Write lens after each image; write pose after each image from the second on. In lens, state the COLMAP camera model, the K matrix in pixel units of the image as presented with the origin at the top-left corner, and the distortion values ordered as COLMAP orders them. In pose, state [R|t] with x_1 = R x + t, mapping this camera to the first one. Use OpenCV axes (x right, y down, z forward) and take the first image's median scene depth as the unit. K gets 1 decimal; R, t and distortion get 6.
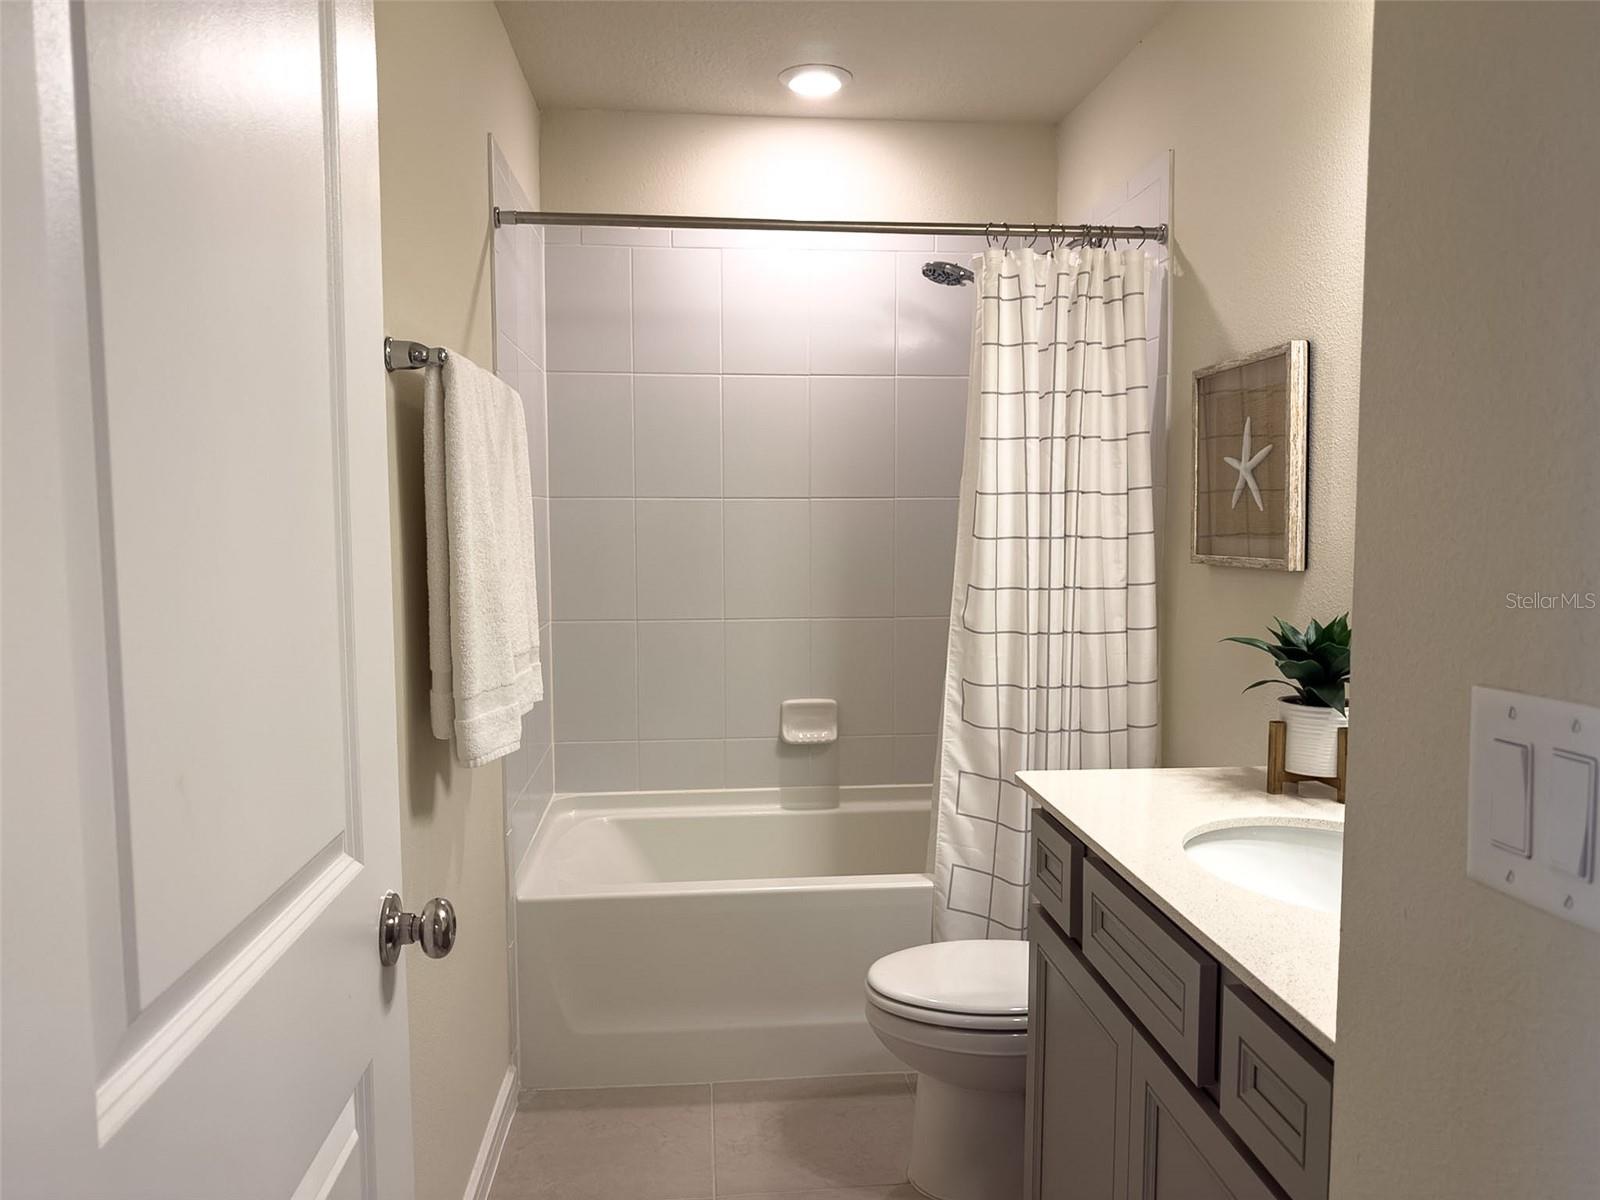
lens RADIAL K [[1132.8, 0, 794.5], [0, 1132.8, 605.8], [0, 0, 1]] dist [-0.033138, -0.005119]
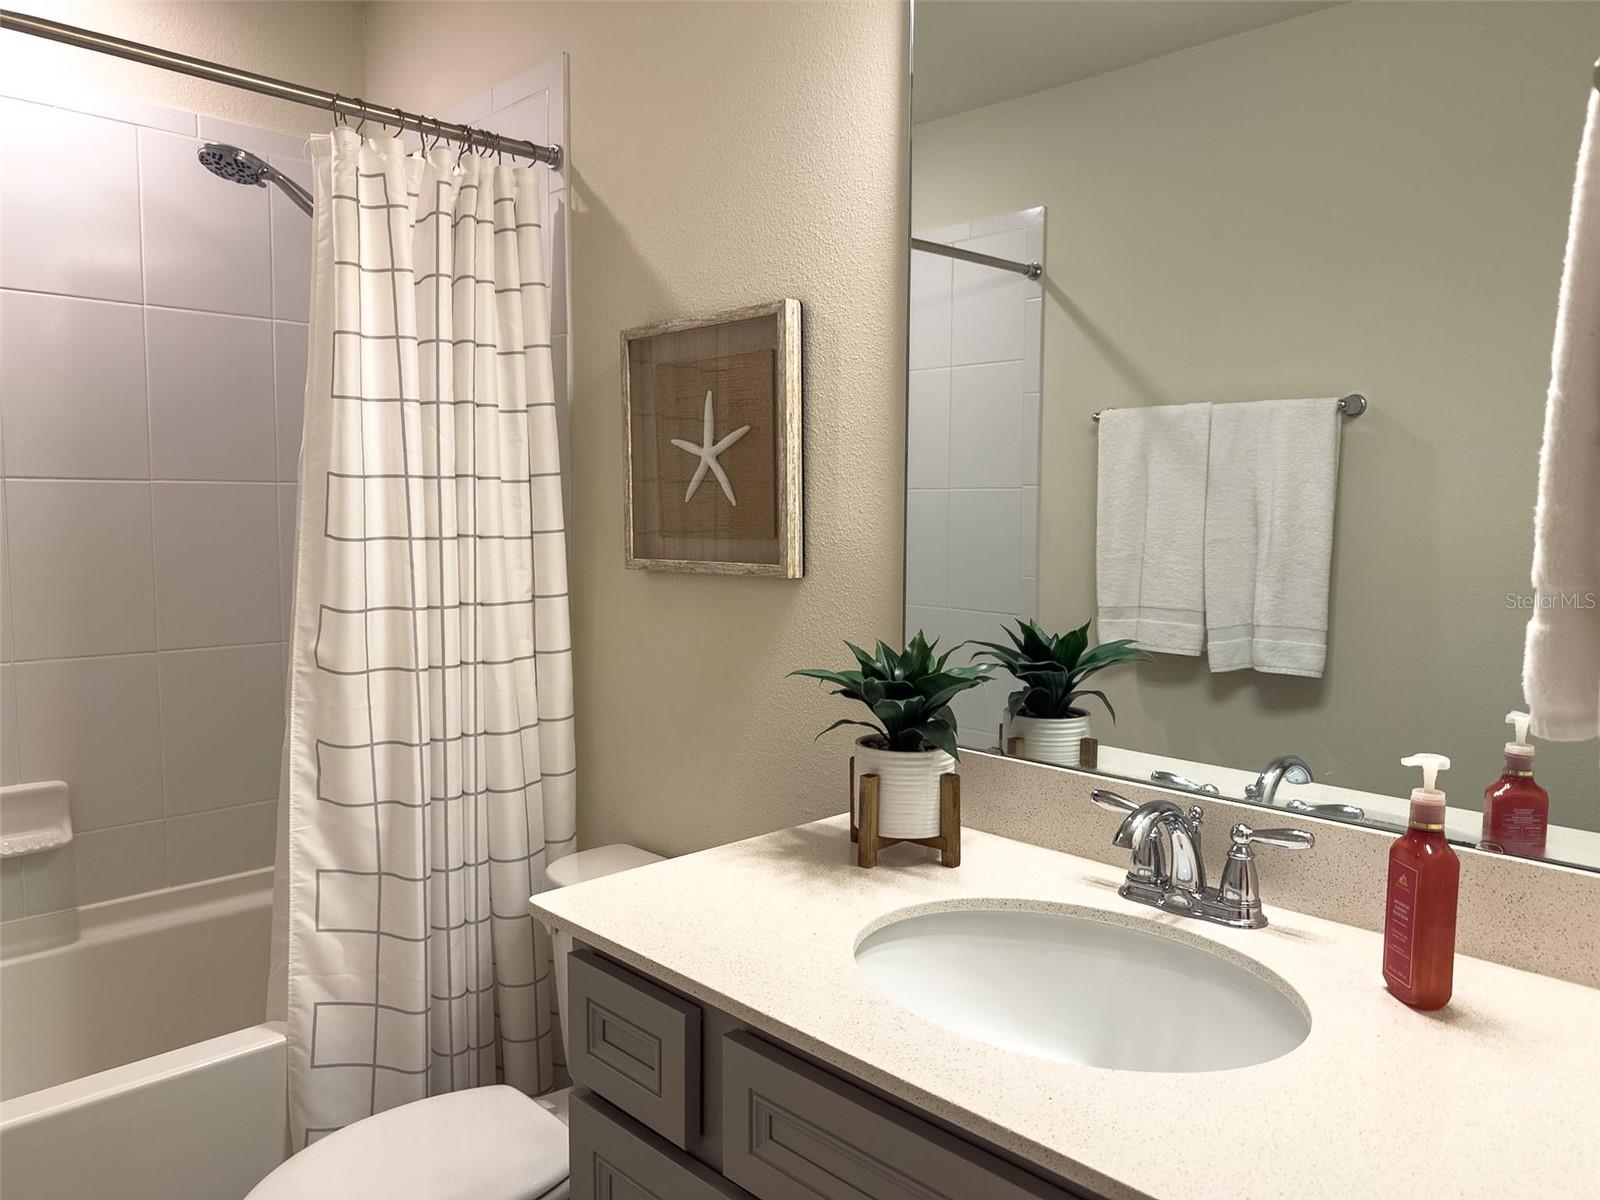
lens RADIAL K [[1132.8, 0, 794.5], [0, 1132.8, 605.8], [0, 0, 1]] dist [-0.033138, -0.005119]
pose [[0.761753, -0.044029, 0.646370, -0.075995], [0.039247, 0.998992, 0.021795, -0.022881], [-0.646678, 0.008766, 0.762713, 0.286110]]
